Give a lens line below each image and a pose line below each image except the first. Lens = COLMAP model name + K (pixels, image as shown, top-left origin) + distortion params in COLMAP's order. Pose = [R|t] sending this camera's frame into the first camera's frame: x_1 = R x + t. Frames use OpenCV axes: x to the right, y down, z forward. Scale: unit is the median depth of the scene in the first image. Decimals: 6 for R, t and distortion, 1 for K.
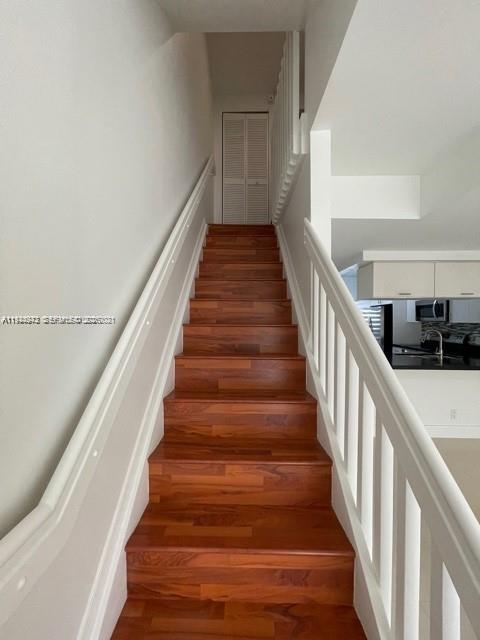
lens RADIAL K [[258.0, 0, 240.2], [0, 258.0, 319.4], [0, 0, 1]] dist [-0.004448, 0.000701]
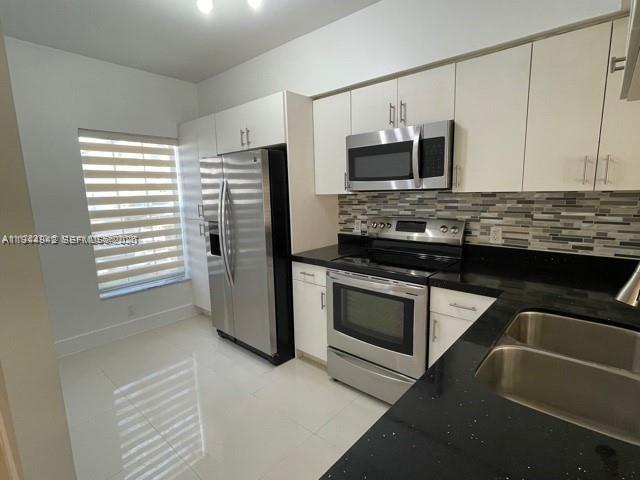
lens RADIAL K [[325.8, 0, 321.7], [0, 325.8, 243.1], [0, 0, 1]] dist [-0.004843, -0.000329]
pose [[0.650124, -0.135206, 0.747702, 0.338626], [0.025944, 0.987417, 0.155996, 0.006946], [-0.759385, -0.082019, 0.645451, 0.843664]]
